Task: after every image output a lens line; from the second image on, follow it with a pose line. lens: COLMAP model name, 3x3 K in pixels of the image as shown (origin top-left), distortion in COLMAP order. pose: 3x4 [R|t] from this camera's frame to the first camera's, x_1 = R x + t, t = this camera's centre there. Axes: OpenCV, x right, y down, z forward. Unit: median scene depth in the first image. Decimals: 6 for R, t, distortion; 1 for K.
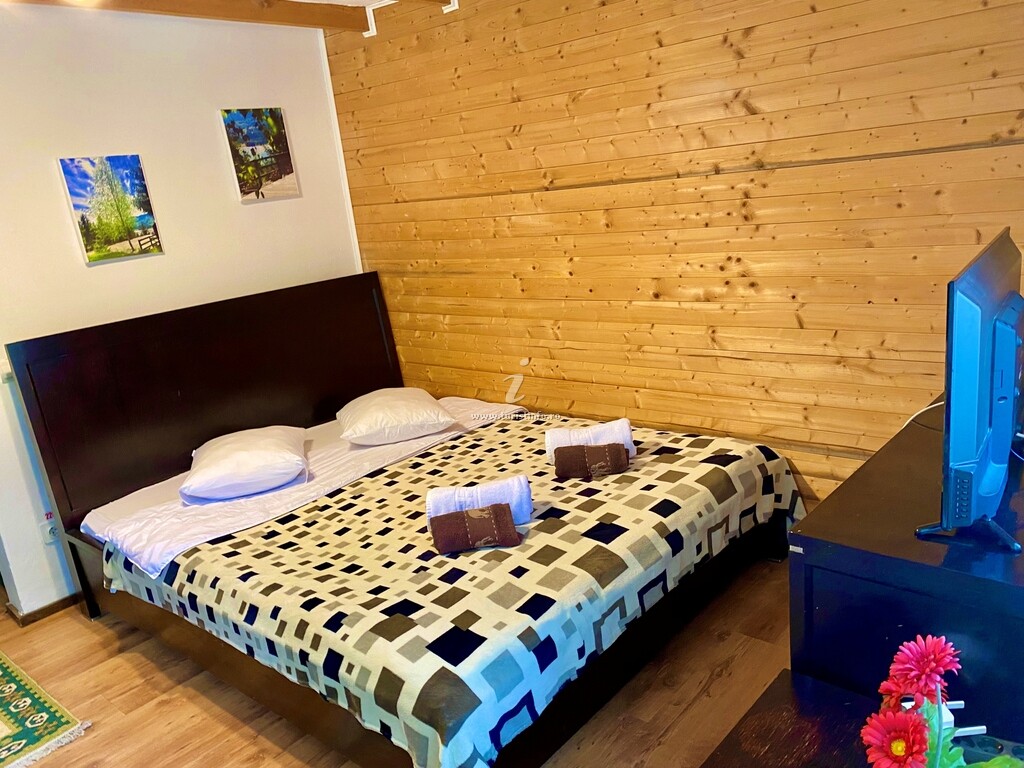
lens RADIAL K [[769.1, 0, 512.1], [0, 769.1, 386.0], [0, 0, 1]] dist [0.014514, -0.026205]
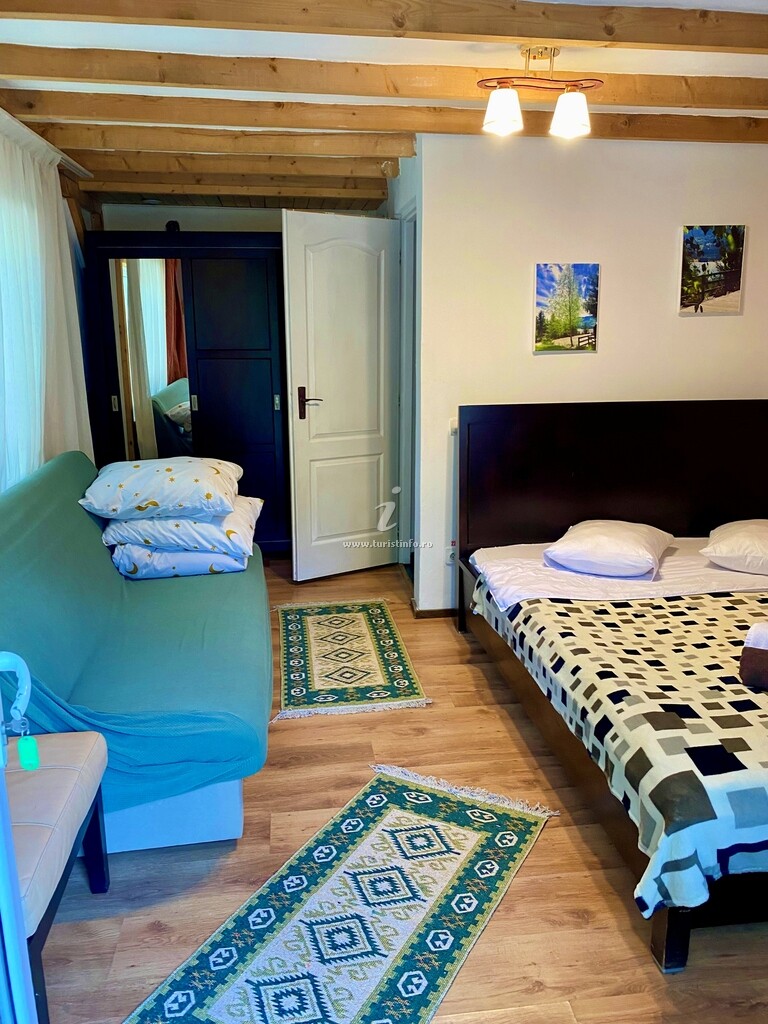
lens RADIAL K [[769.1, 0, 380.1], [0, 769.1, 512.2], [0, 0, 1]] dist [0.014514, -0.026205]
pose [[0.732946, 0.261507, -0.628016, 0.109379], [-0.248358, 0.962305, 0.110852, 0.009395], [0.633331, 0.074724, 0.770265, -0.069087]]
